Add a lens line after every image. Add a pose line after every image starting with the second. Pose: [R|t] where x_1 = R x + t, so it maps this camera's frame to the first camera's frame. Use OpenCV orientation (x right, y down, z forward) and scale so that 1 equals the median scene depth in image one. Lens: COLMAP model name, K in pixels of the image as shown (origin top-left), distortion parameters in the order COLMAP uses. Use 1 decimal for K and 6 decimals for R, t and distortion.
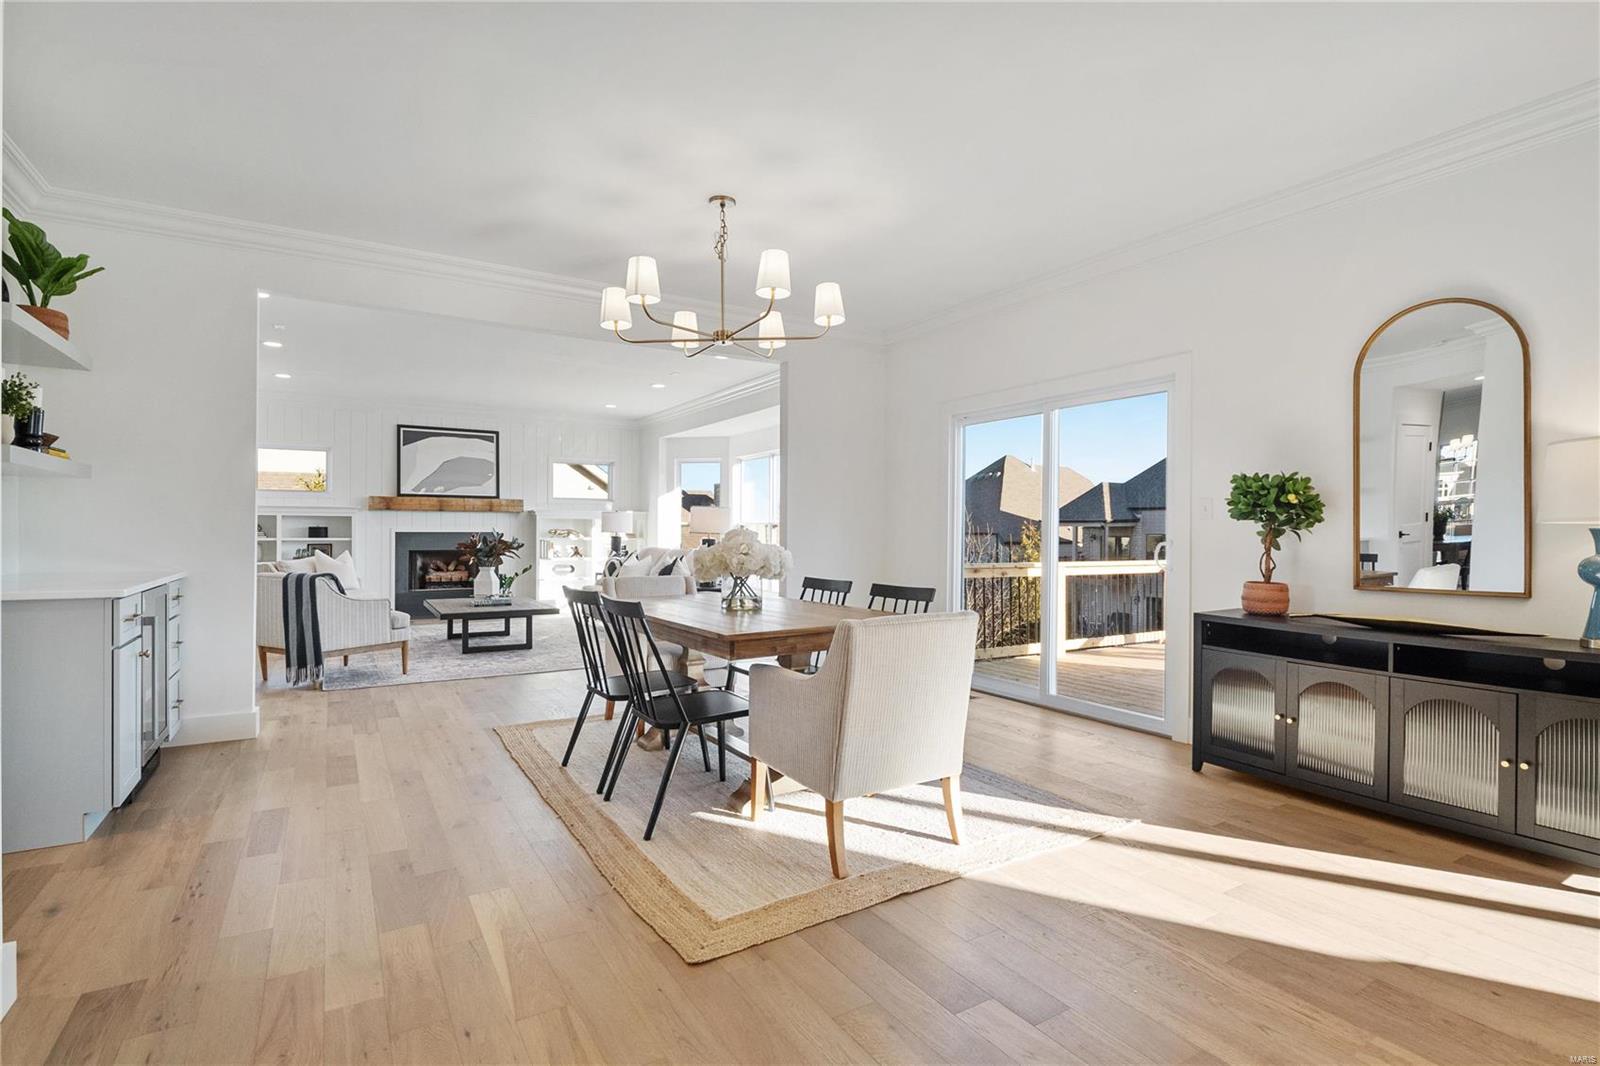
lens RADIAL K [[755.3, 0, 803.7], [0, 755.3, 533.4], [0, 0, 1]] dist [-0.004768, -0.000470]
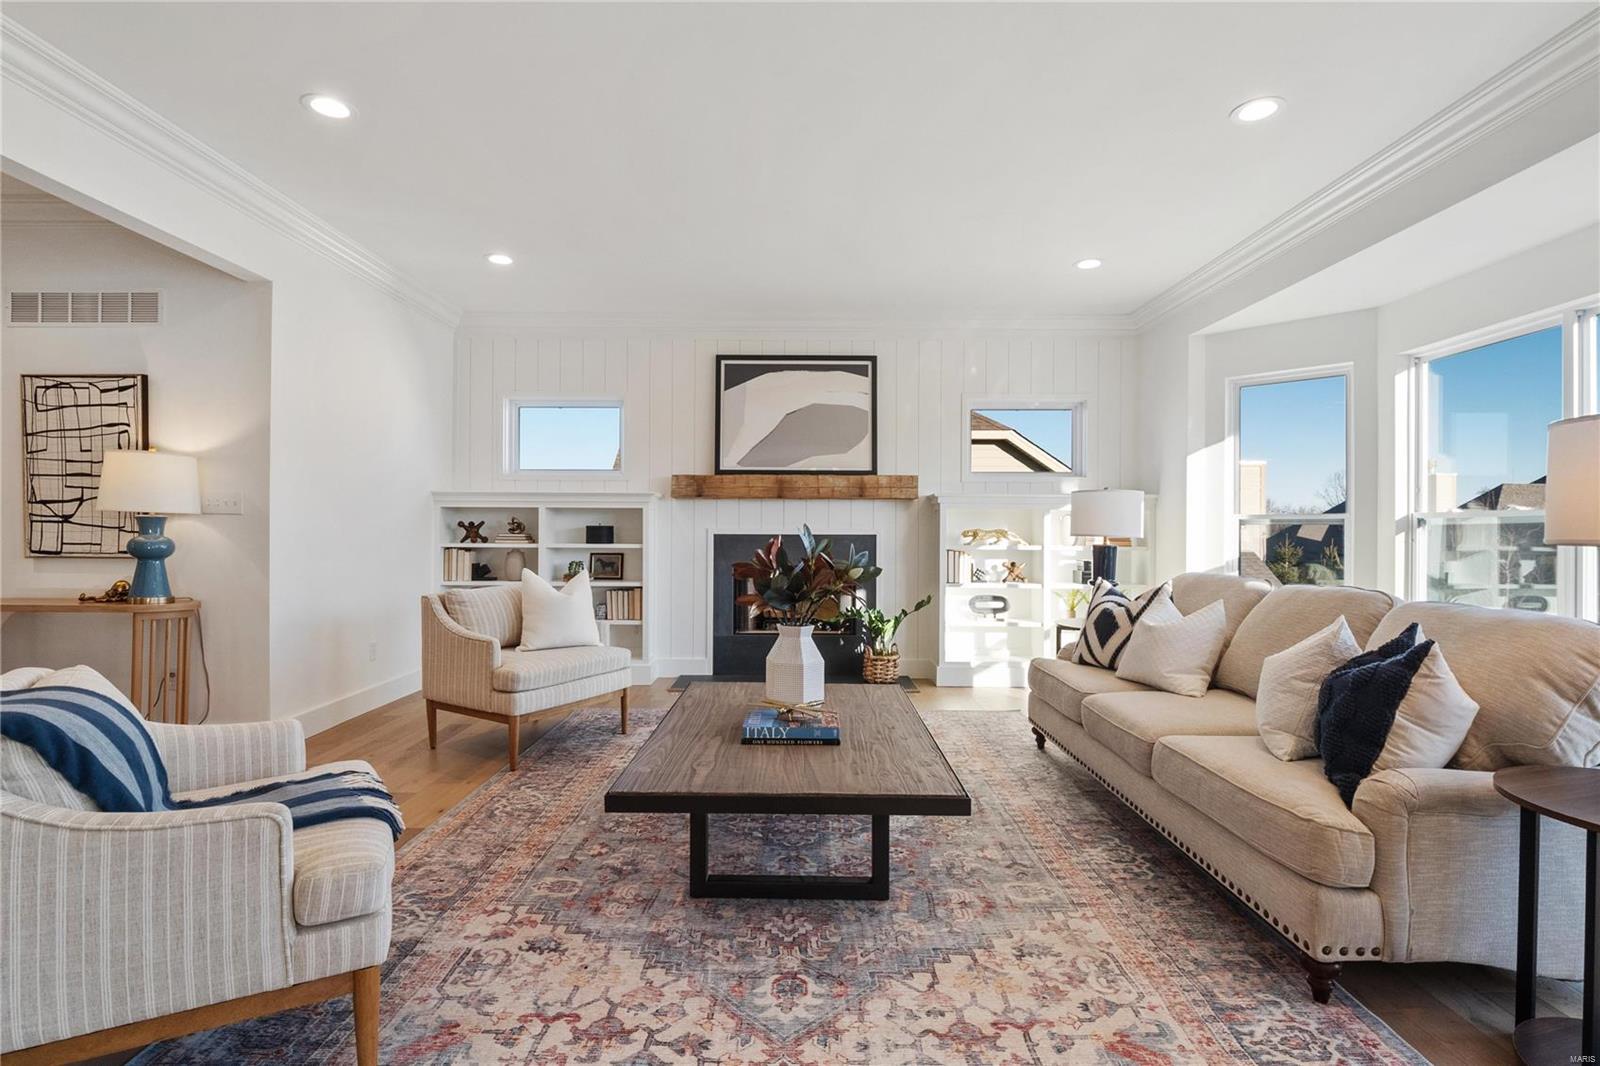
lens RADIAL K [[755.3, 0, 795.9], [0, 755.3, 528.5], [0, 0, 1]] dist [-0.004768, -0.000470]
pose [[0.846240, -0.000391, -0.532802, -0.161254], [-0.001709, 0.999993, -0.003448, -0.004378], [0.532799, 0.003829, 0.846233, 0.513363]]
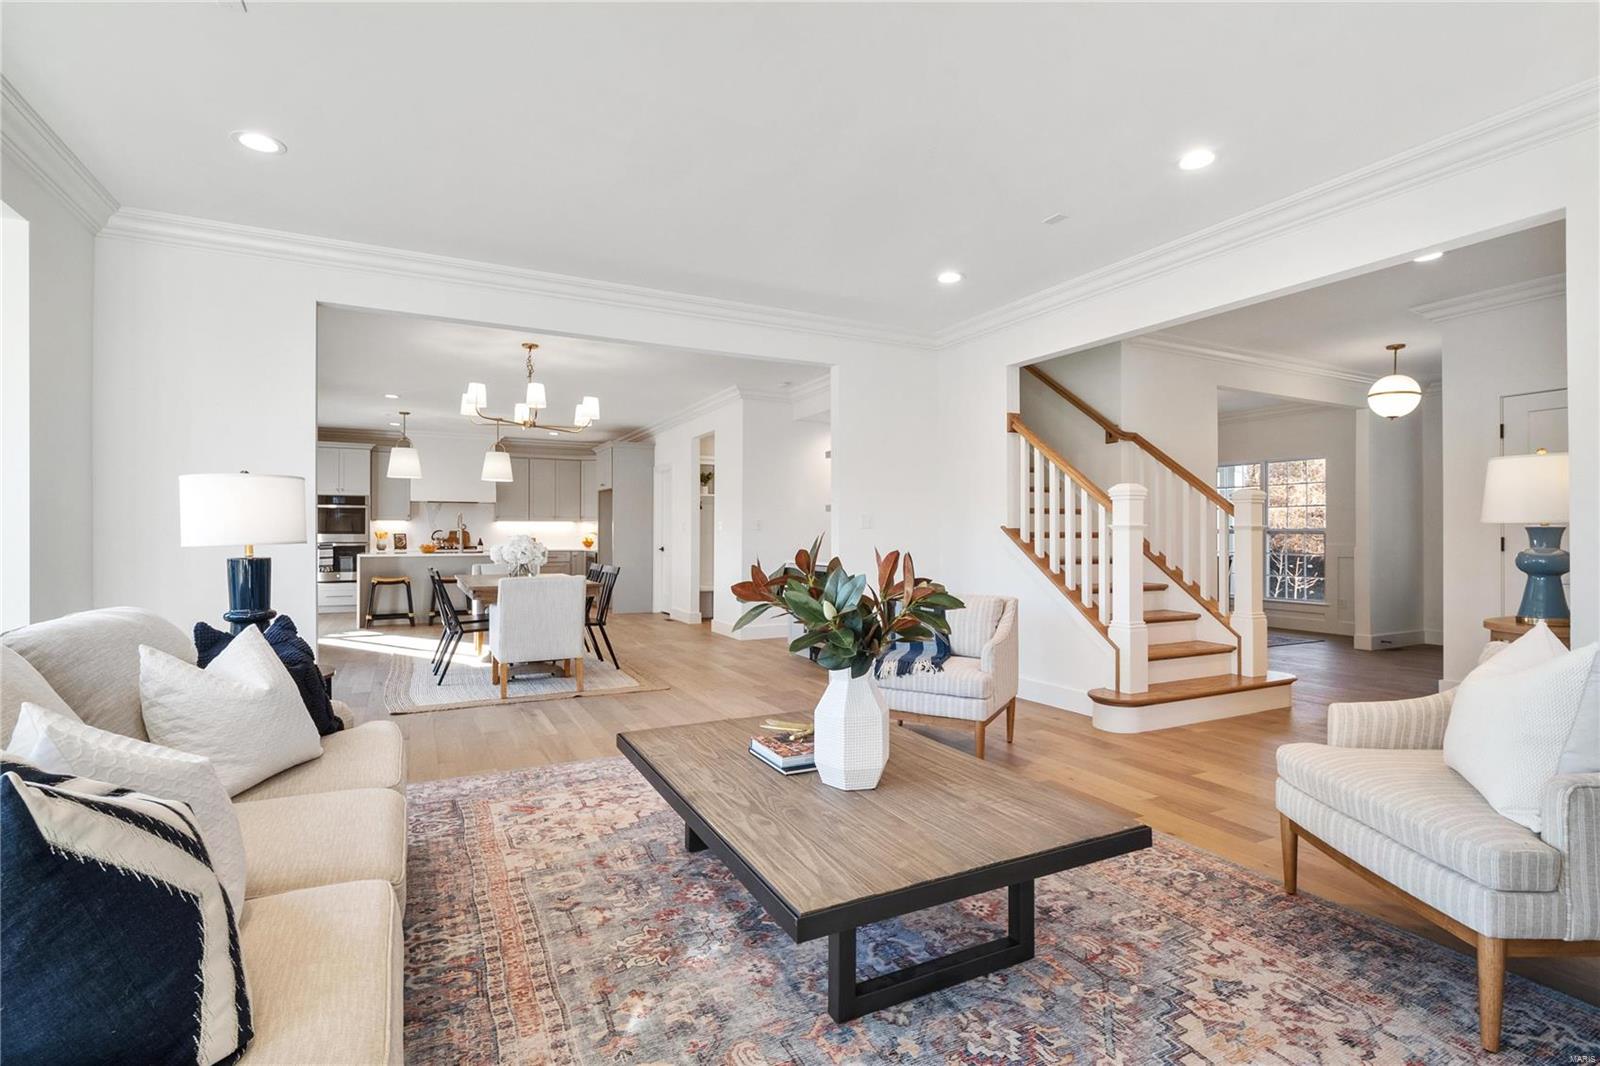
lens RADIAL K [[755.3, 0, 806.6], [0, 755.3, 526.7], [0, 0, 1]] dist [-0.004768, -0.000470]
pose [[-0.997305, -0.006442, 0.073088, -0.327542], [-0.006934, 0.999955, -0.006492, -0.007138], [-0.073043, -0.006982, -0.997304, 1.007710]]
